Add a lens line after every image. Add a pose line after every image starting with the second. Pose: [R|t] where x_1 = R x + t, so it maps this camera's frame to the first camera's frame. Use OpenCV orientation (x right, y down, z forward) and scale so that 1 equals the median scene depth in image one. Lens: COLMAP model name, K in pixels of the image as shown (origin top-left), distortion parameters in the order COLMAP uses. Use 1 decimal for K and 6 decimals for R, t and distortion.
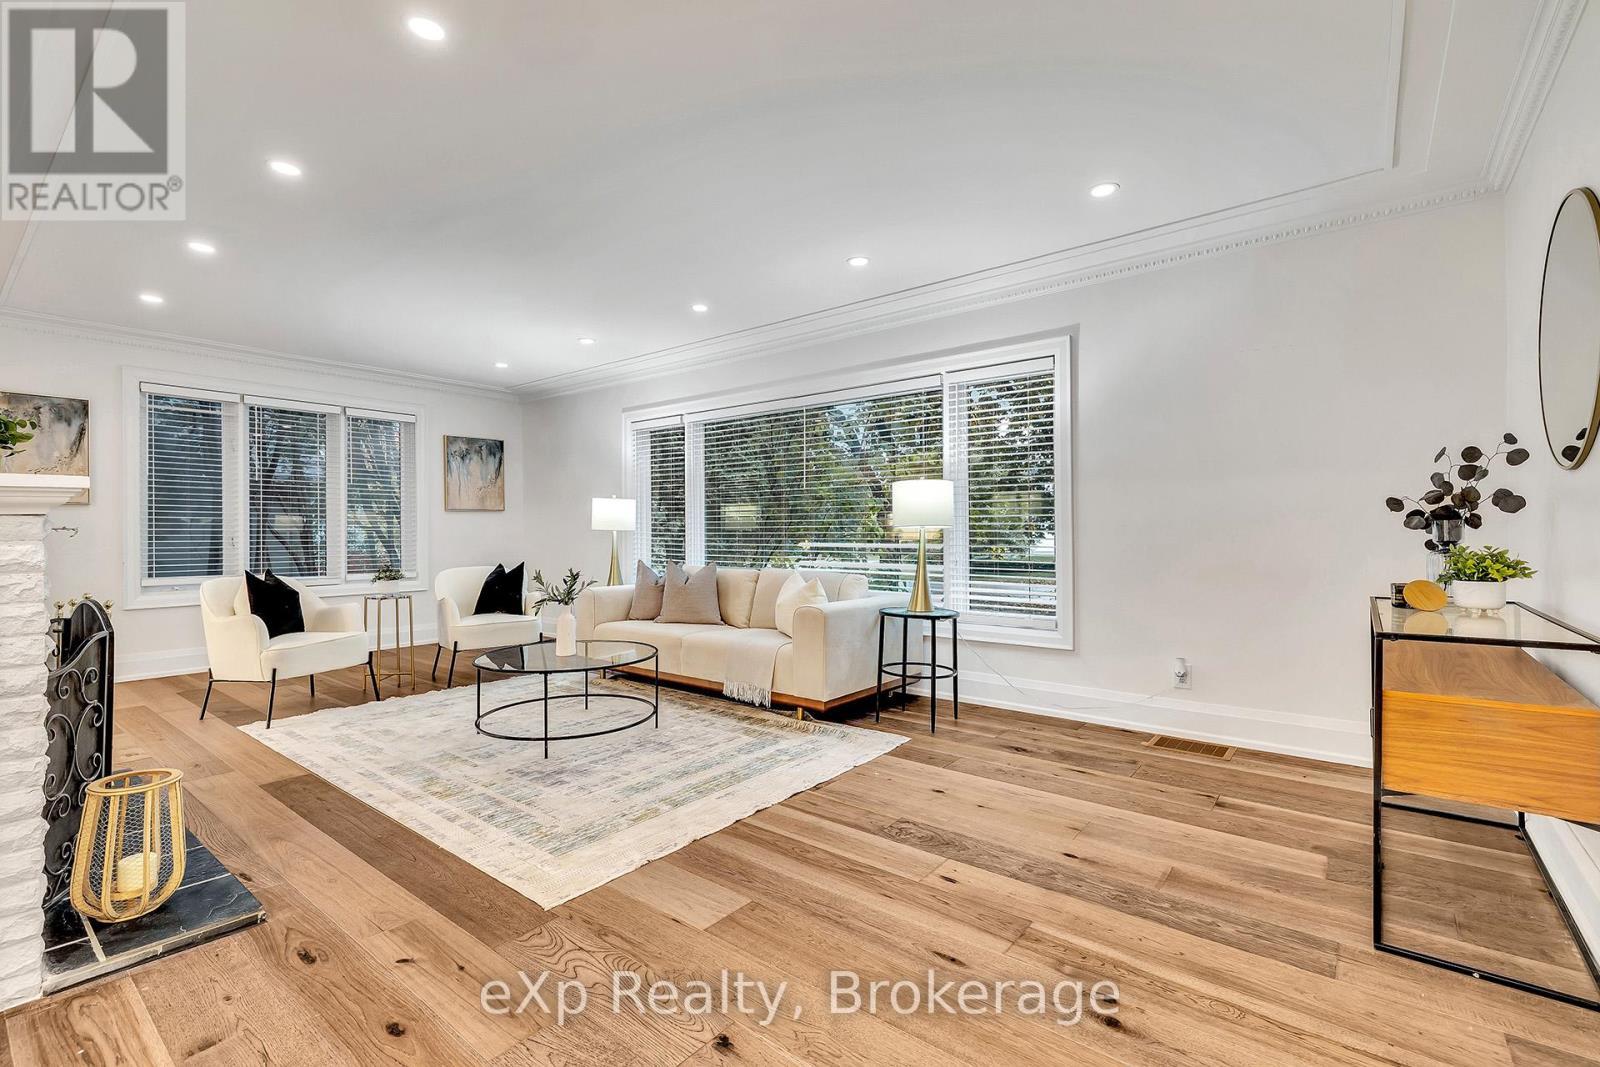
lens RADIAL K [[695.4, 0, 843.6], [0, 695.4, 532.2], [0, 0, 1]] dist [0.000385, -0.000246]
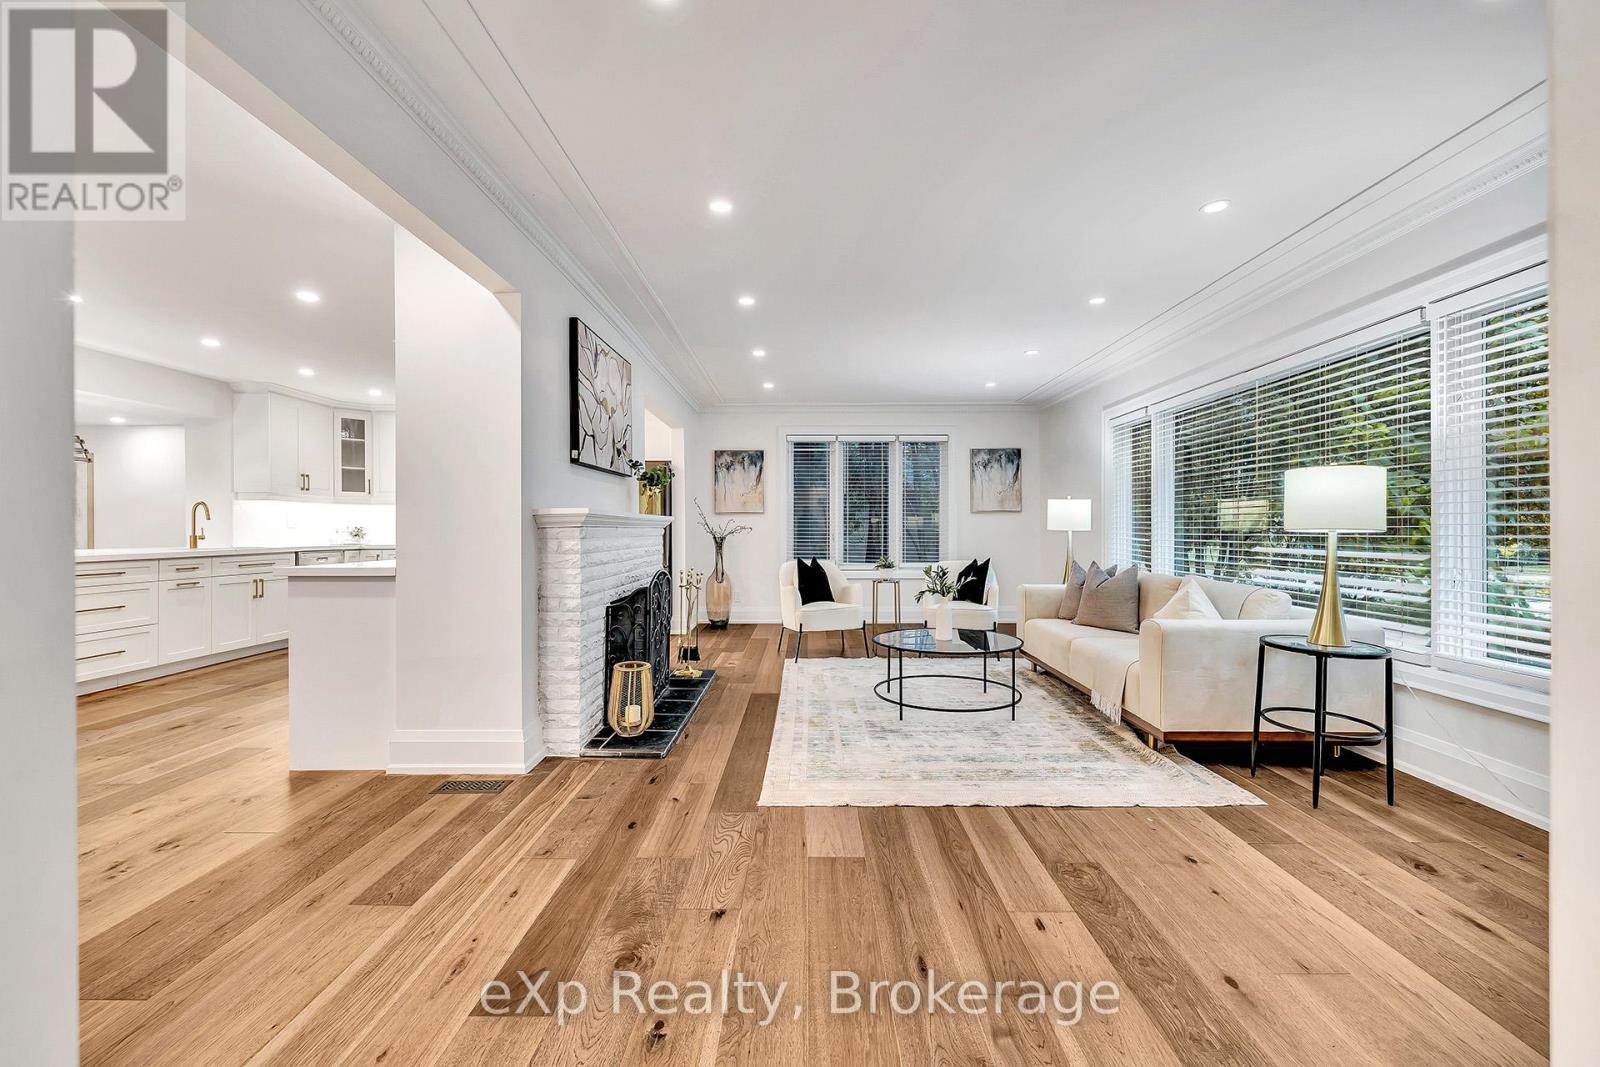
lens RADIAL K [[695.4, 0, 807.8], [0, 695.4, 535.3], [0, 0, 1]] dist [0.000385, -0.000246]
pose [[0.603759, 0.010338, -0.797100, 0.388866], [-0.001550, 0.999929, 0.011795, -0.010865], [0.797165, -0.005886, 0.603733, 0.120873]]
